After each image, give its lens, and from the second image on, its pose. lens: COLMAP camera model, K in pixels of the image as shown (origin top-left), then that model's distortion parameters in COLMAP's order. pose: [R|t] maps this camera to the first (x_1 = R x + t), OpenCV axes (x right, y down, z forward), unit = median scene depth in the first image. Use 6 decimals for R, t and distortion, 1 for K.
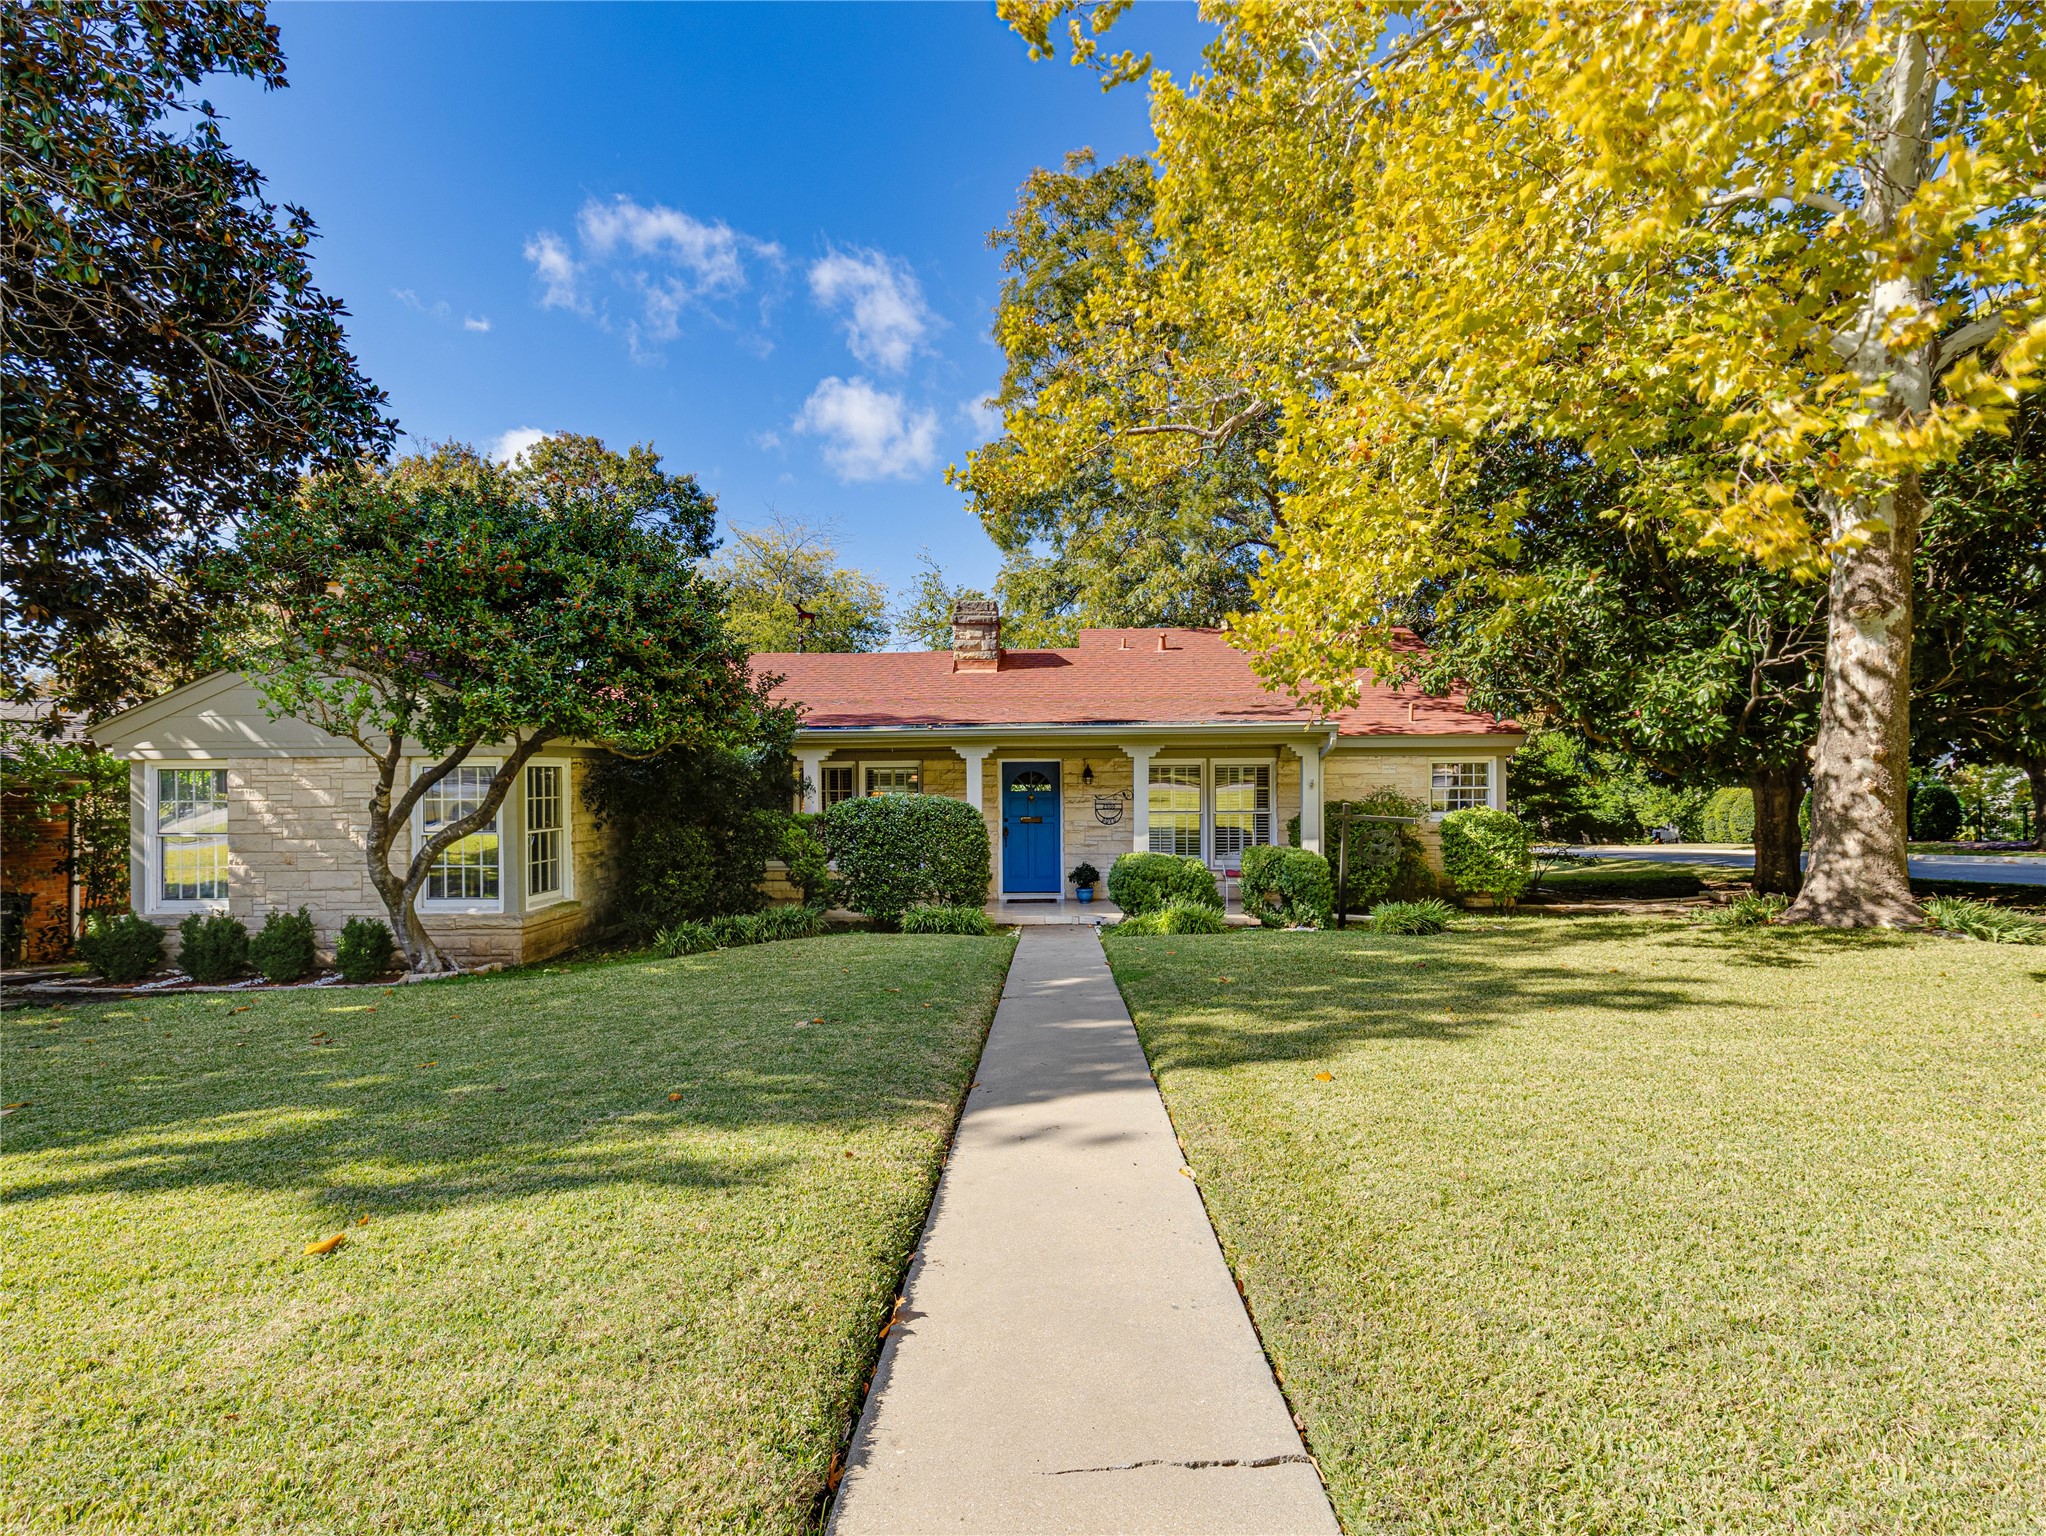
lens RADIAL K [[1554.8, 0, 1020.3], [0, 1554.8, 771.3], [0, 0, 1]] dist [0.001325, 0.000523]
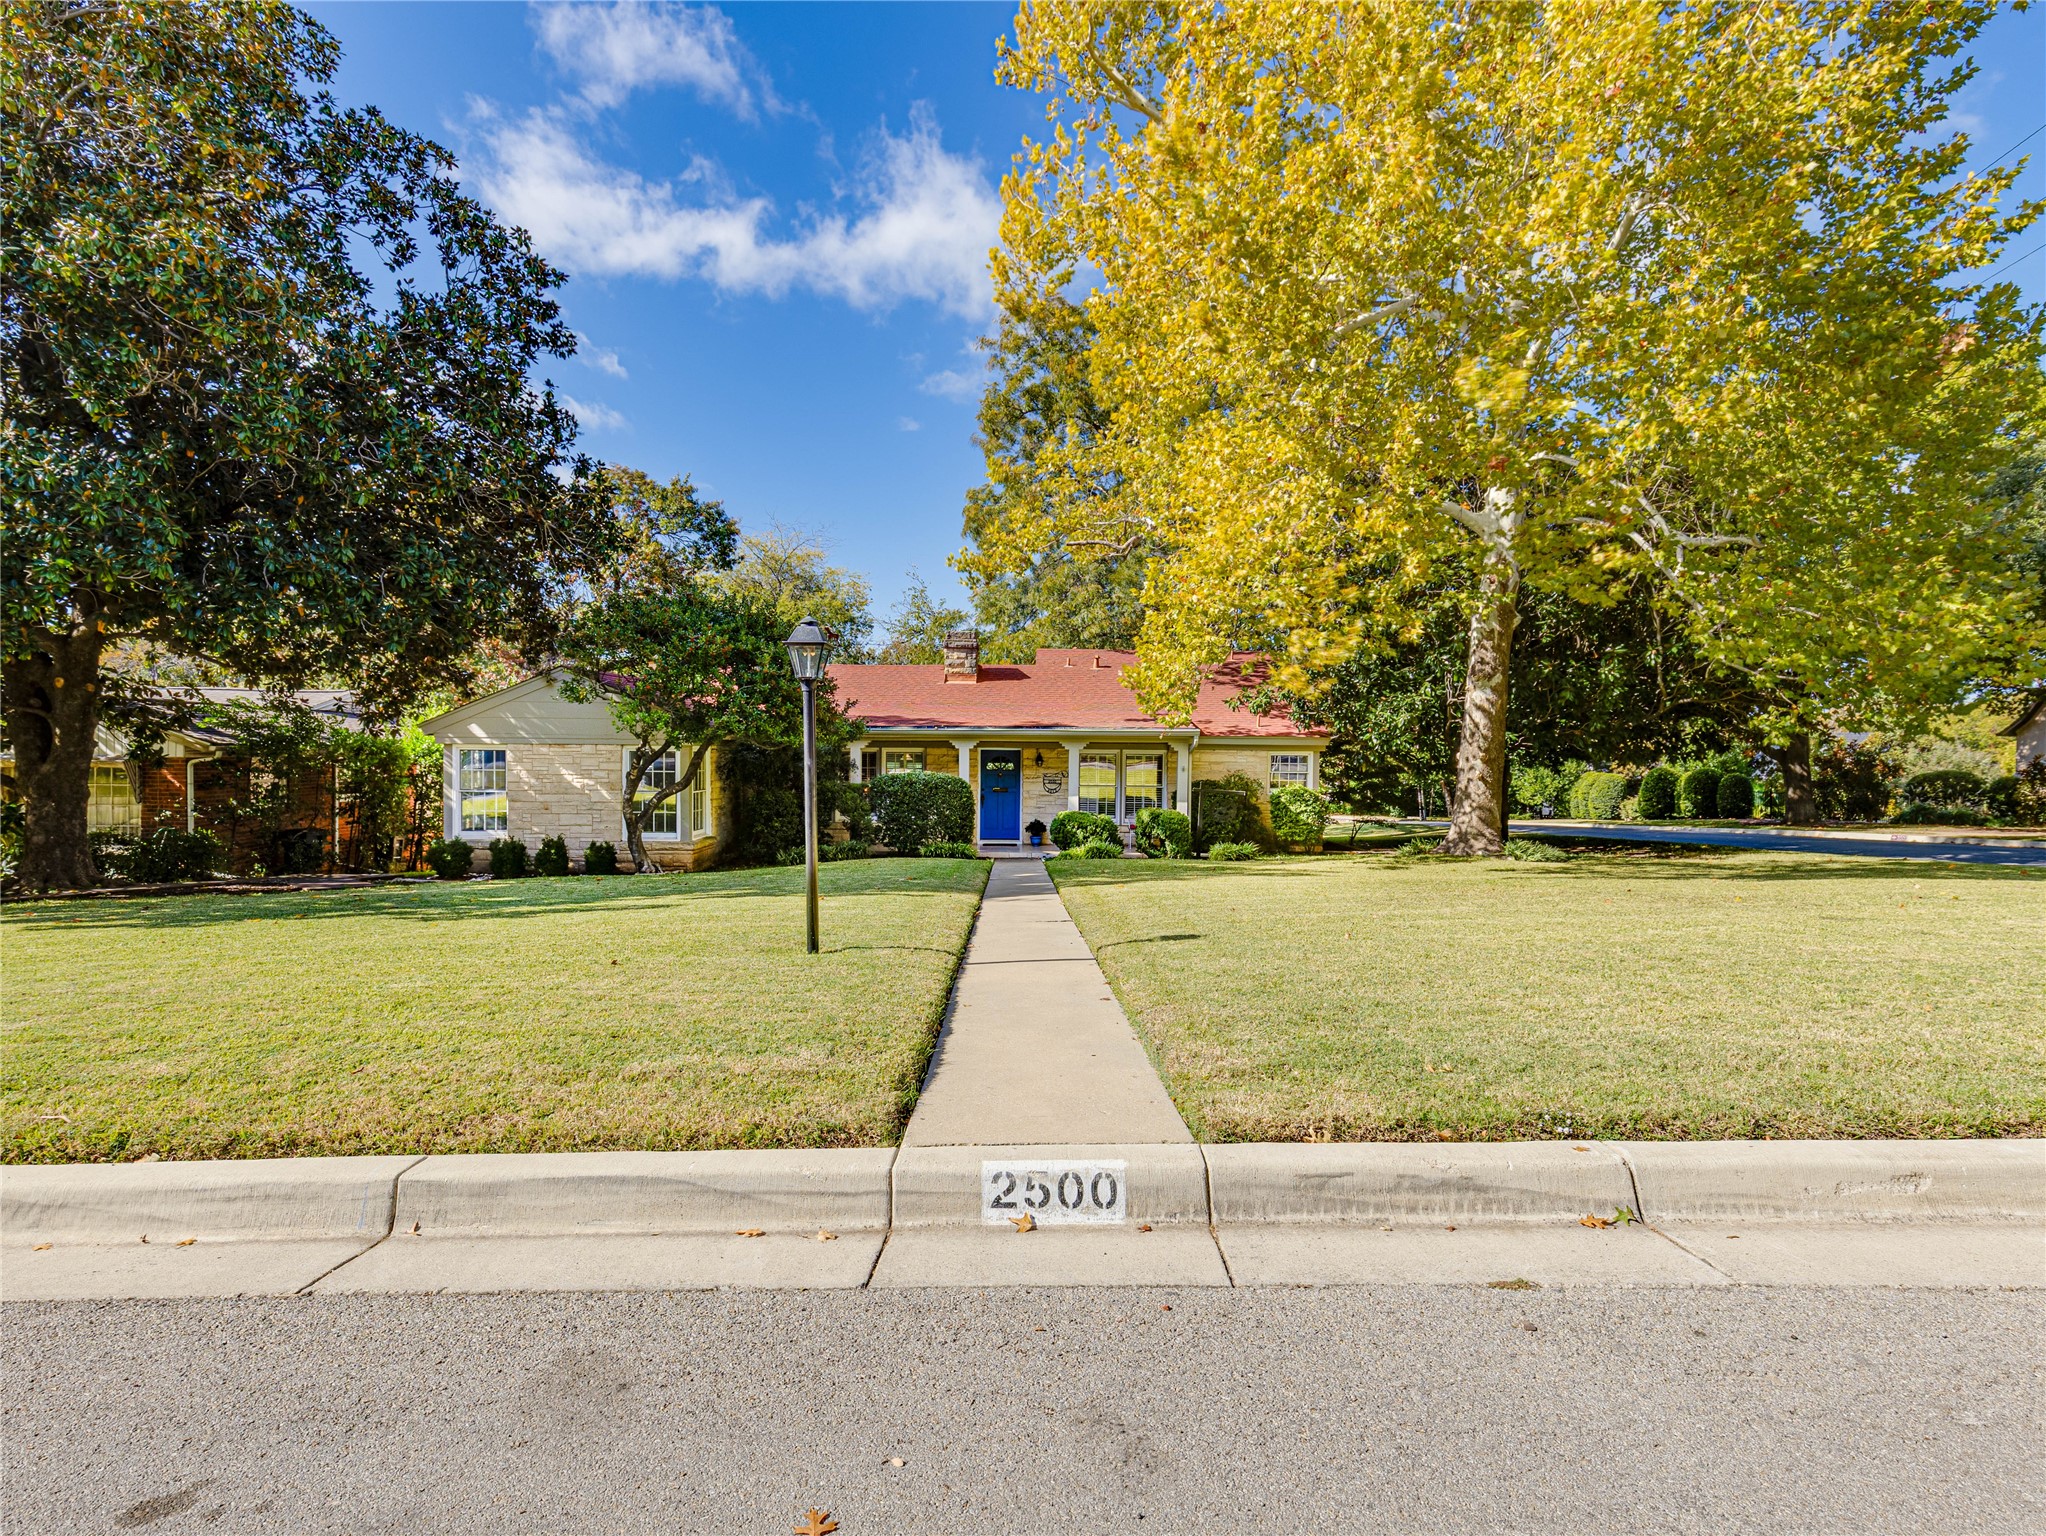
lens RADIAL K [[1554.8, 0, 1023.5], [0, 1554.8, 766.4], [0, 0, 1]] dist [0.001325, 0.000523]
pose [[0.999470, 0.014751, 0.029036, -0.015364], [-0.015175, 0.999781, 0.014426, -0.013114], [-0.028817, -0.014859, 0.999474, -0.512636]]
